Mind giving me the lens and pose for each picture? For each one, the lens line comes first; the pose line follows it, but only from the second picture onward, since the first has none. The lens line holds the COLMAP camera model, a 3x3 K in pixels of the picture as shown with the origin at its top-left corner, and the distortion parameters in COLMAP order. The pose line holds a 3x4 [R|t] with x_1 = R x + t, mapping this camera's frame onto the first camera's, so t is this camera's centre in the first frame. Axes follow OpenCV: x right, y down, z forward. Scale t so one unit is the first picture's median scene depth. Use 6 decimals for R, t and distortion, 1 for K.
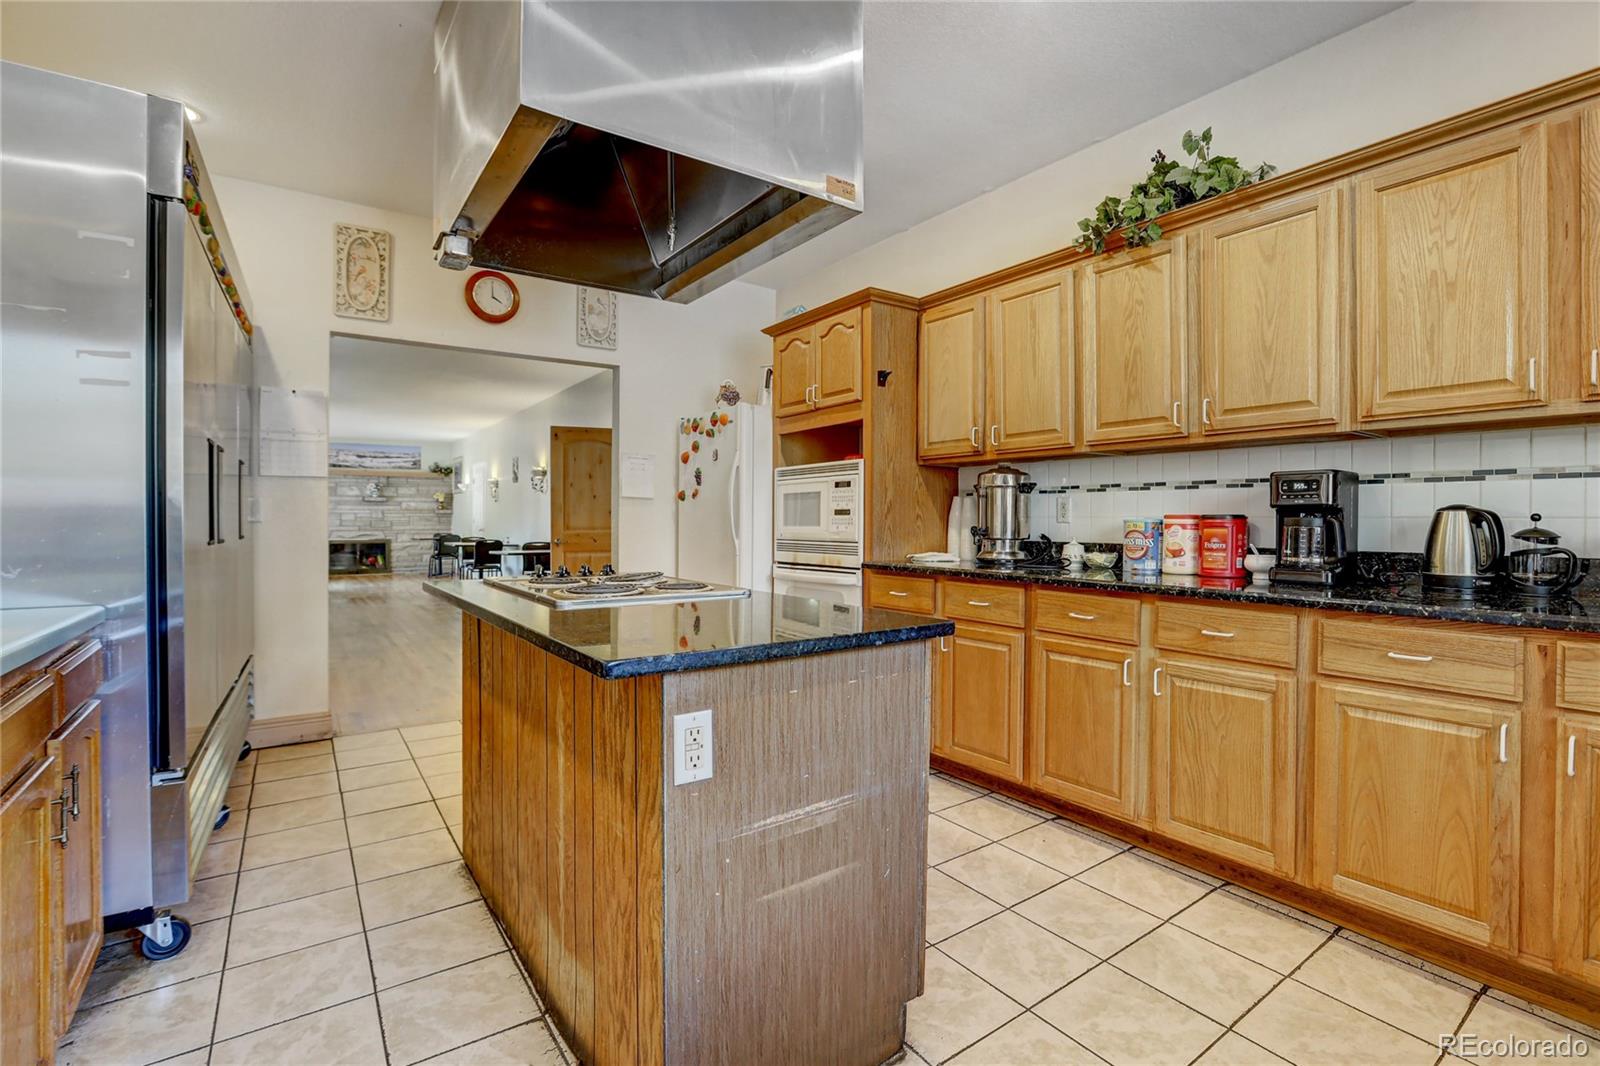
lens RADIAL K [[742.9, 0, 787.7], [0, 742.9, 523.5], [0, 0, 1]] dist [-0.063469, 0.024628]
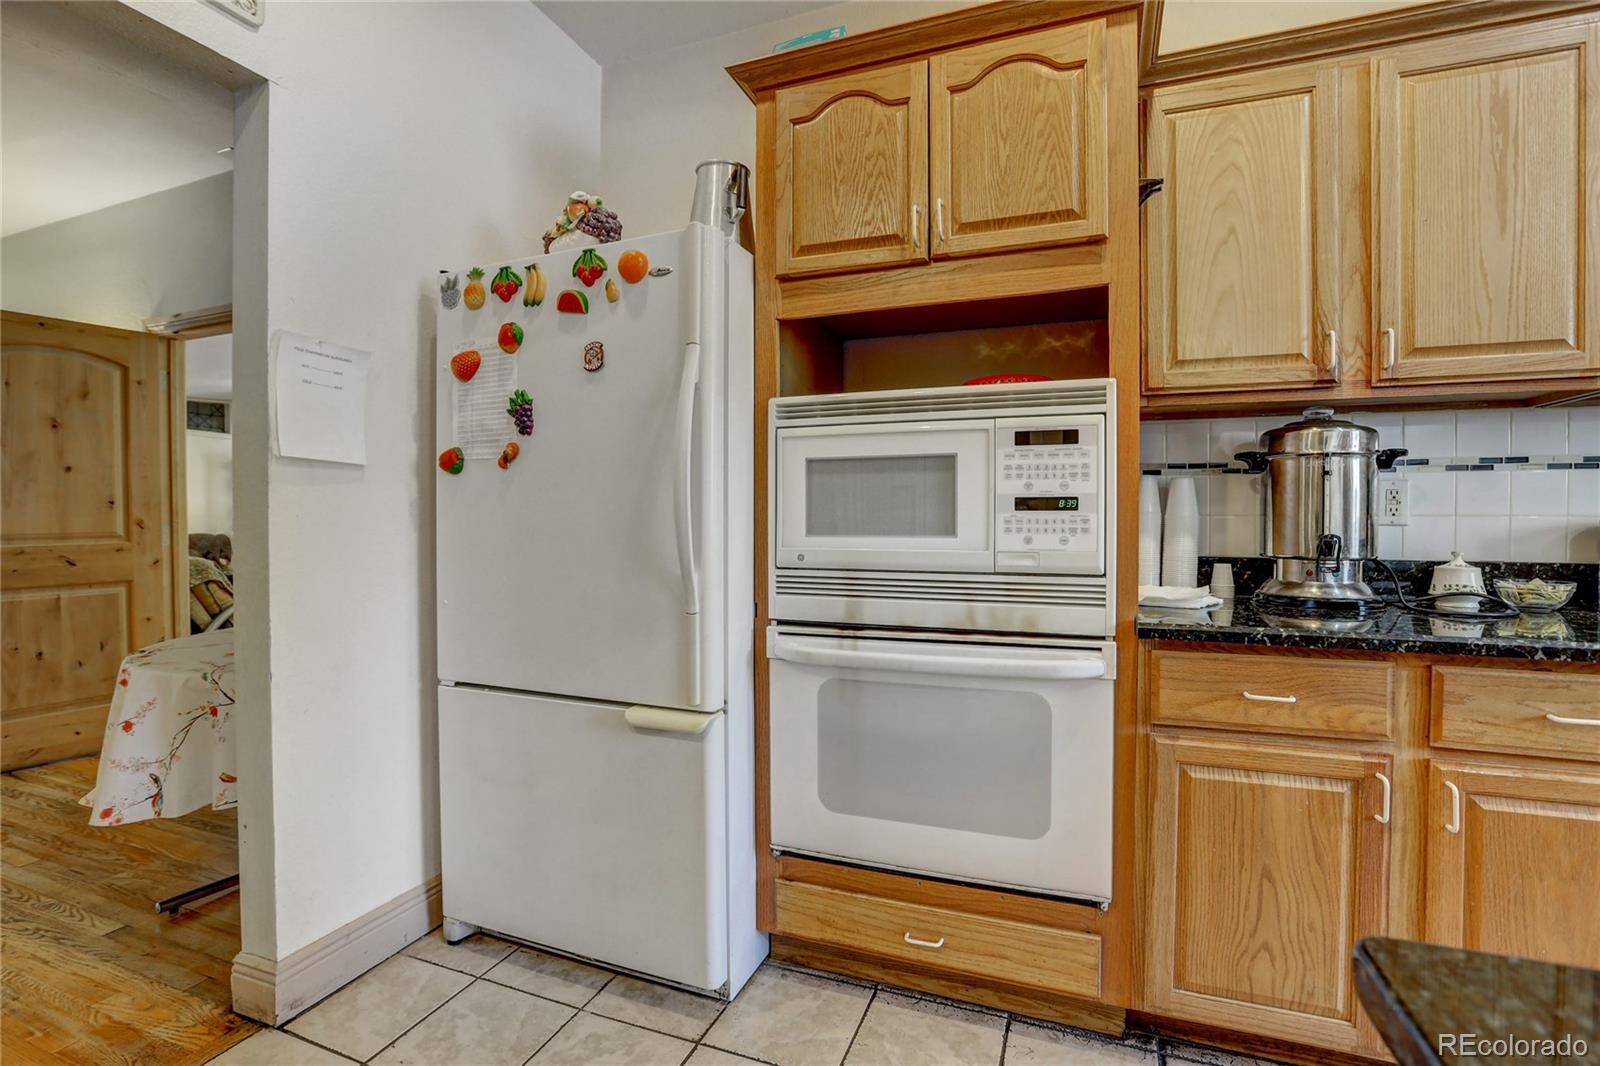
lens RADIAL K [[742.9, 0, 787.7], [0, 742.9, 523.5], [0, 0, 1]] dist [-0.063469, 0.024628]
pose [[0.824879, -0.009631, 0.565227, -0.255676], [0.004555, 0.999936, 0.010391, -0.008192], [-0.565291, -0.005997, 0.824870, 0.673198]]
